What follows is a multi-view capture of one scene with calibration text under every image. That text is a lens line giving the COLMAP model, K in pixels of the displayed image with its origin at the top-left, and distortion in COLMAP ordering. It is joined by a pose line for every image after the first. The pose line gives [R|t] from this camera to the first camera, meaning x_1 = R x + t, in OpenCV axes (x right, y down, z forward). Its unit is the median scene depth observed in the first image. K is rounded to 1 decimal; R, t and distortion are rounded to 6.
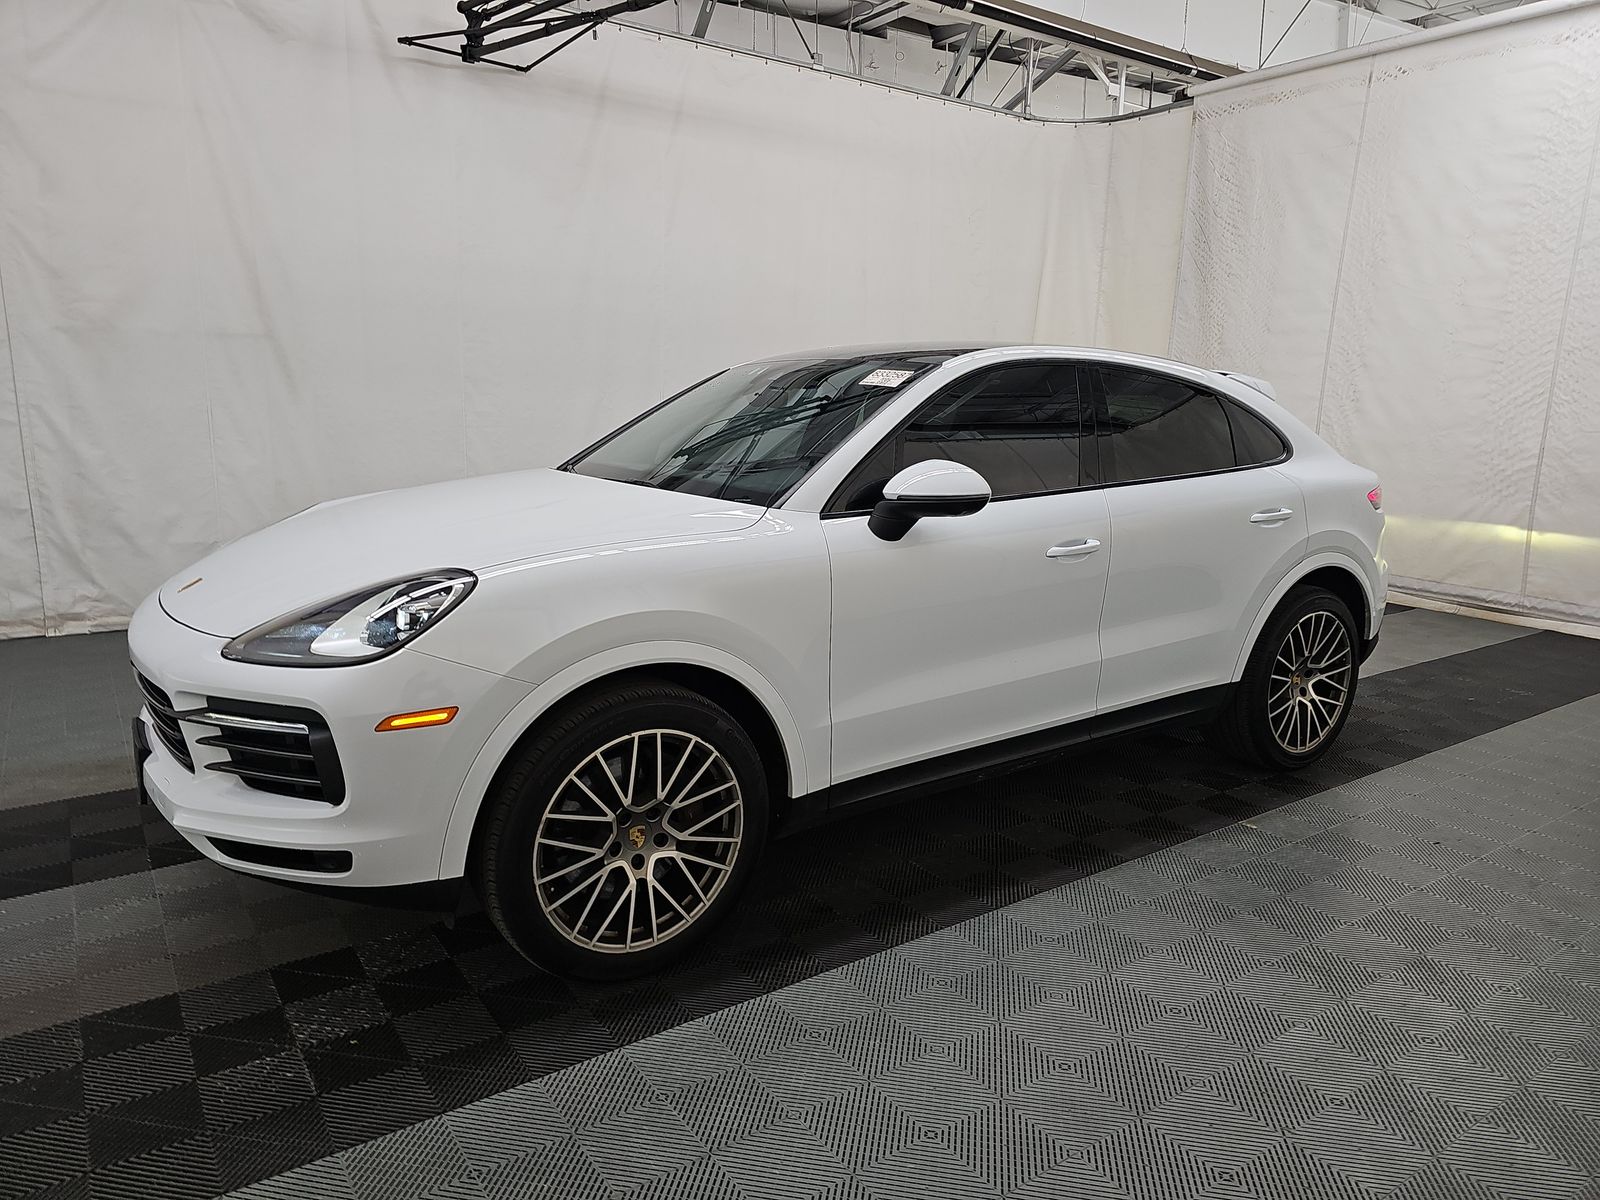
lens RADIAL K [[1067.9, 0, 800.0], [0, 1067.9, 600.0], [0, 0, 1]] dist [0.054201, -0.040854]
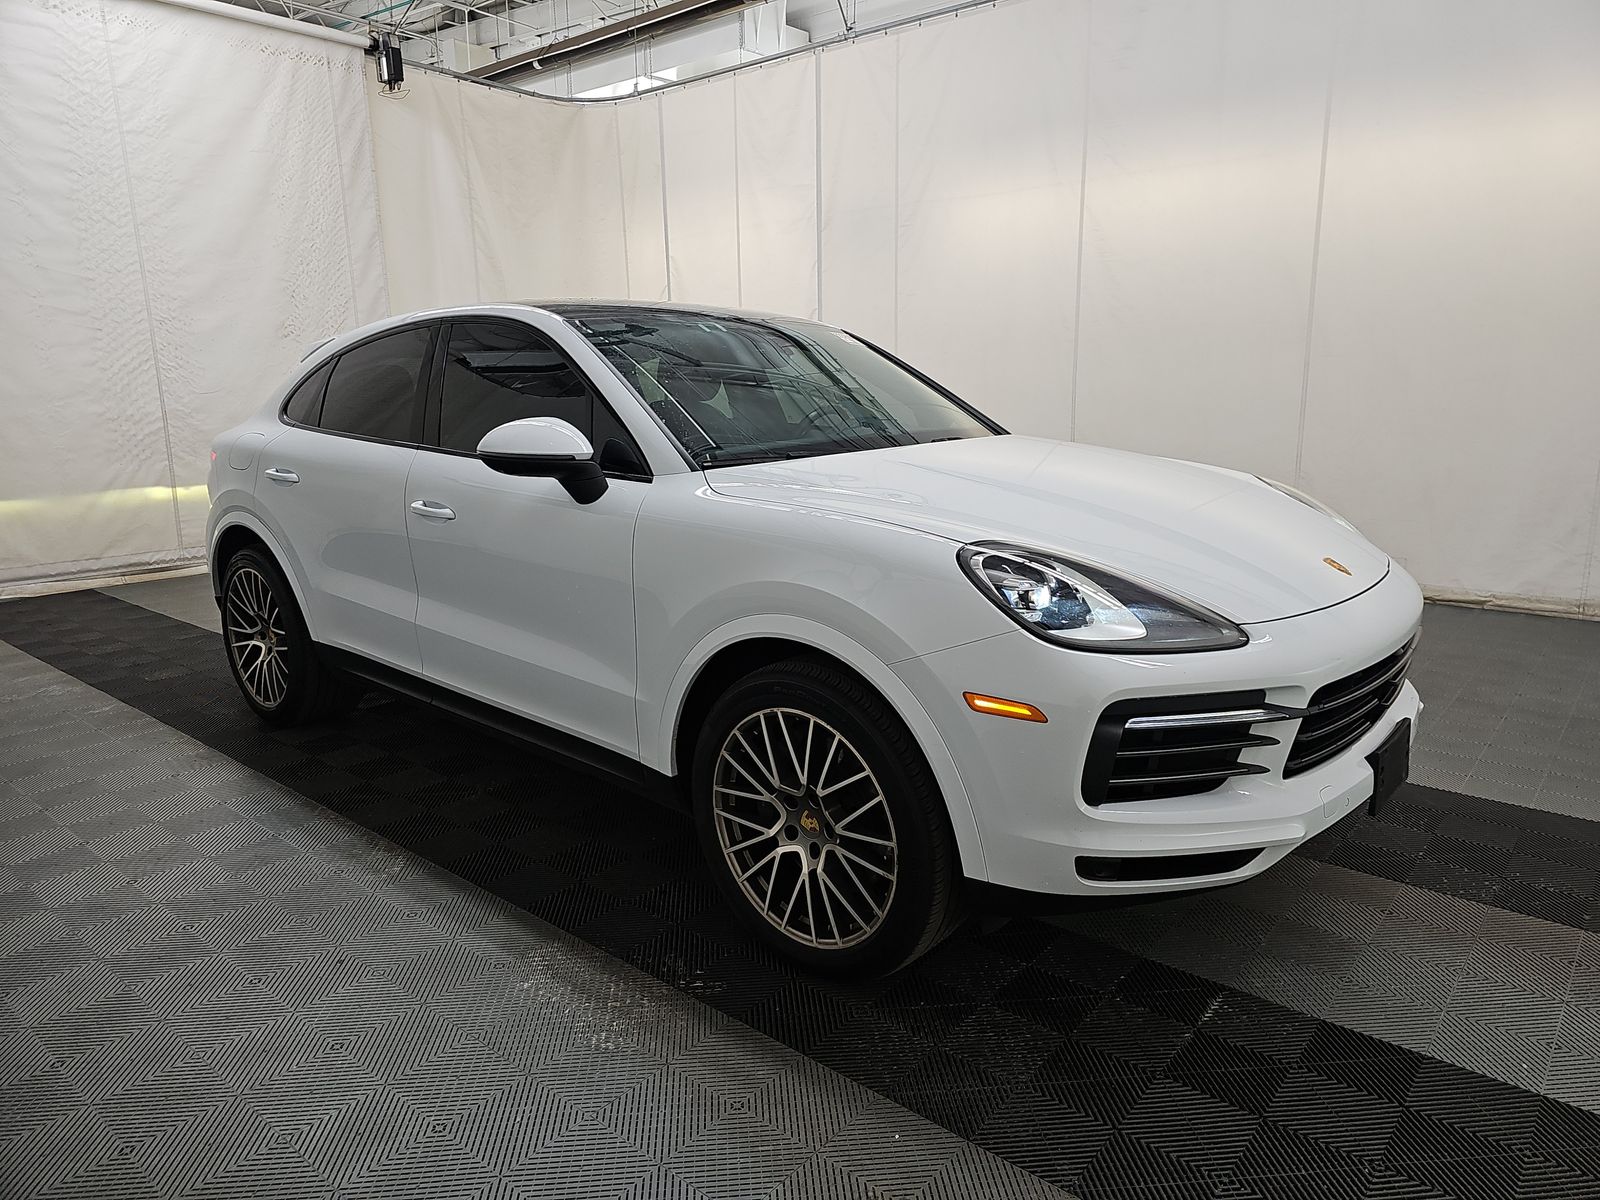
lens RADIAL K [[1067.9, 0, 800.0], [0, 1067.9, 600.0], [0, 0, 1]] dist [0.054201, -0.040854]
pose [[-0.250085, -0.218834, 0.943170, -0.515027], [0.194551, 0.942898, 0.270356, -0.127713], [-0.948477, 0.251106, -0.193230, 0.639383]]
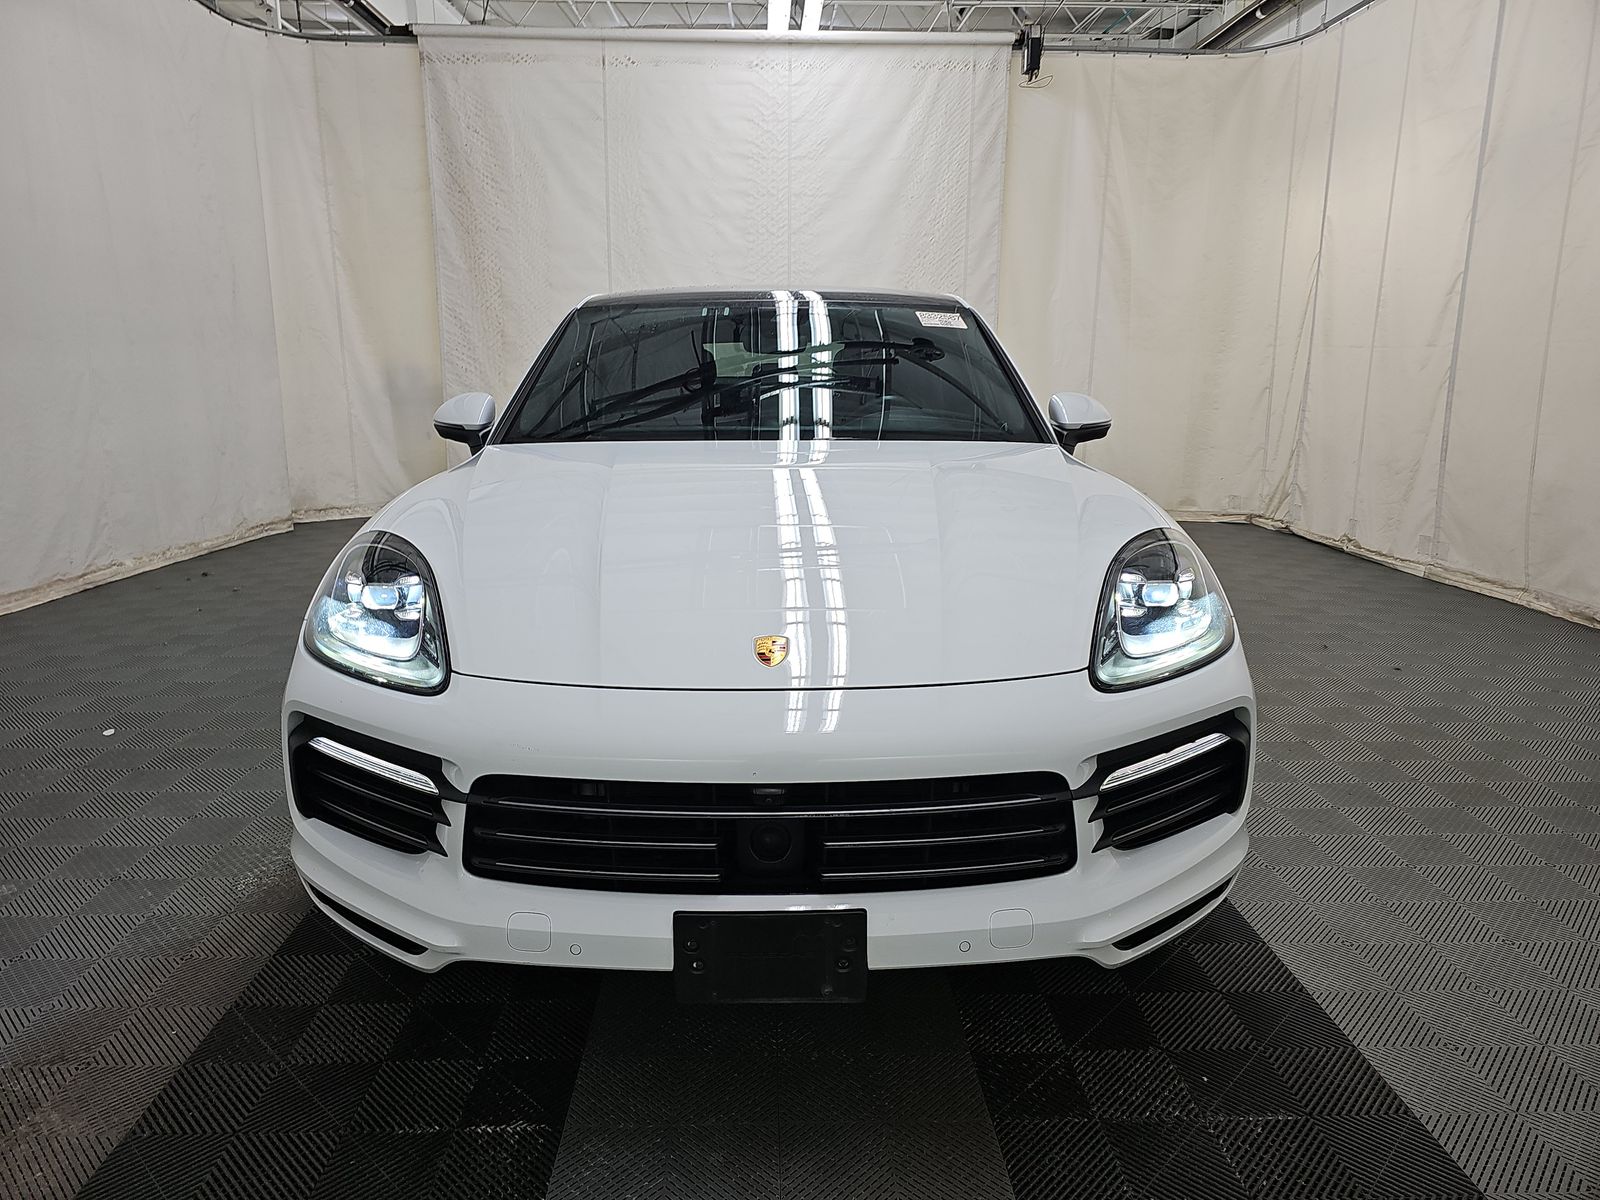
lens RADIAL K [[1067.9, 0, 800.0], [0, 1067.9, 600.0], [0, 0, 1]] dist [0.054201, -0.040854]
pose [[0.553663, -0.201688, 0.807948, -0.409885], [0.169708, 0.977193, 0.127641, -0.047451], [-0.815265, 0.066445, 0.575264, 0.246408]]
